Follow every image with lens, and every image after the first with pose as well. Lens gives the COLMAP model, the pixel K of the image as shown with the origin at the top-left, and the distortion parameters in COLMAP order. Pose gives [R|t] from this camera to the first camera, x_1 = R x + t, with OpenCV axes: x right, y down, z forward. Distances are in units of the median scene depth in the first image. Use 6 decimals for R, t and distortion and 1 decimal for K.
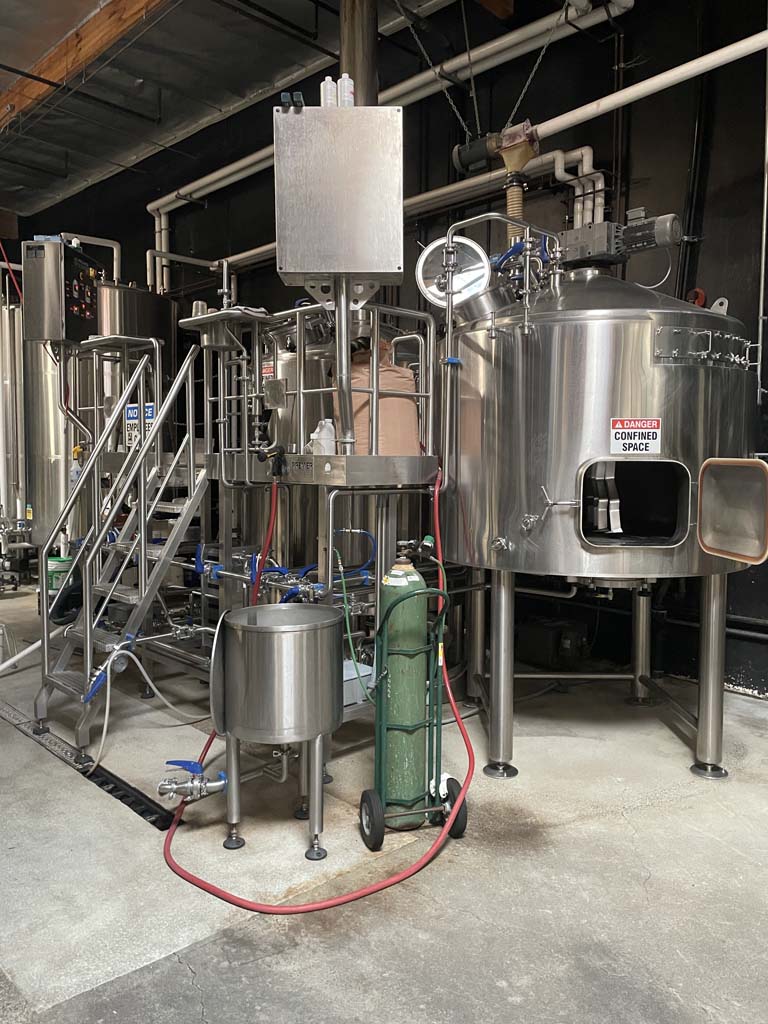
lens RADIAL K [[767.1, 0, 389.5], [0, 767.1, 510.6], [0, 0, 1]] dist [0.092701, -0.118621]
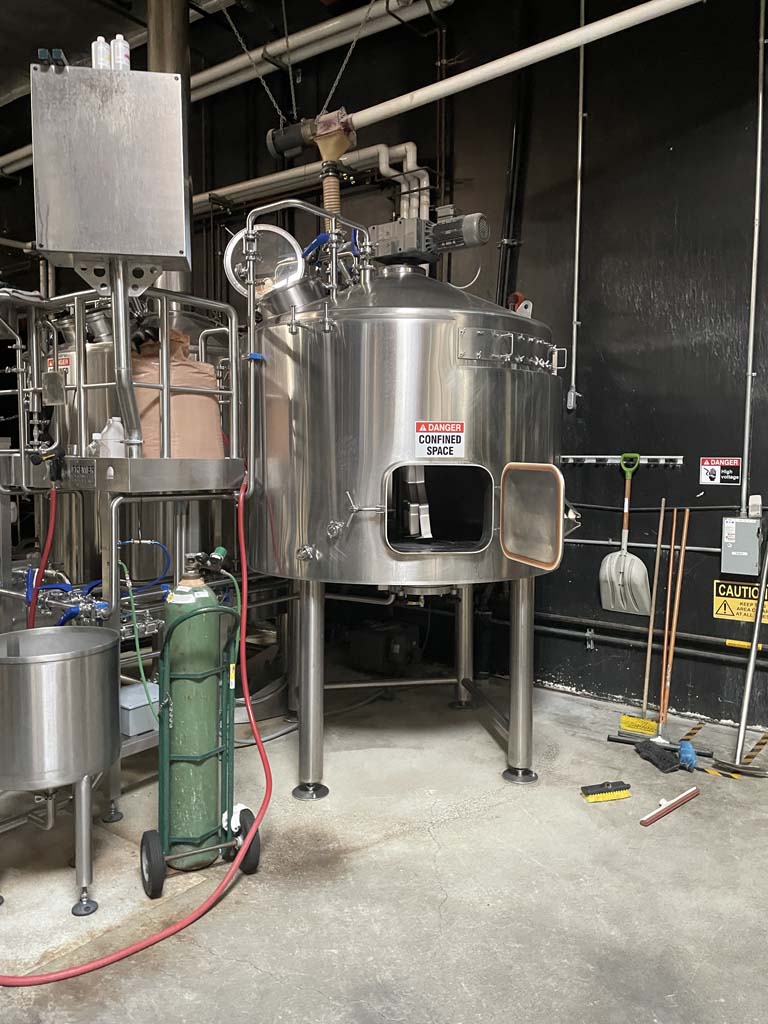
lens RADIAL K [[764.4, 0, 388.3], [0, 764.4, 514.4], [0, 0, 1]] dist [0.091050, -0.118097]
pose [[0.986348, -0.011770, 0.164254, 0.088503], [0.010600, 0.999912, 0.007997, -0.009854], [-0.164334, -0.006147, 0.986386, 0.057319]]
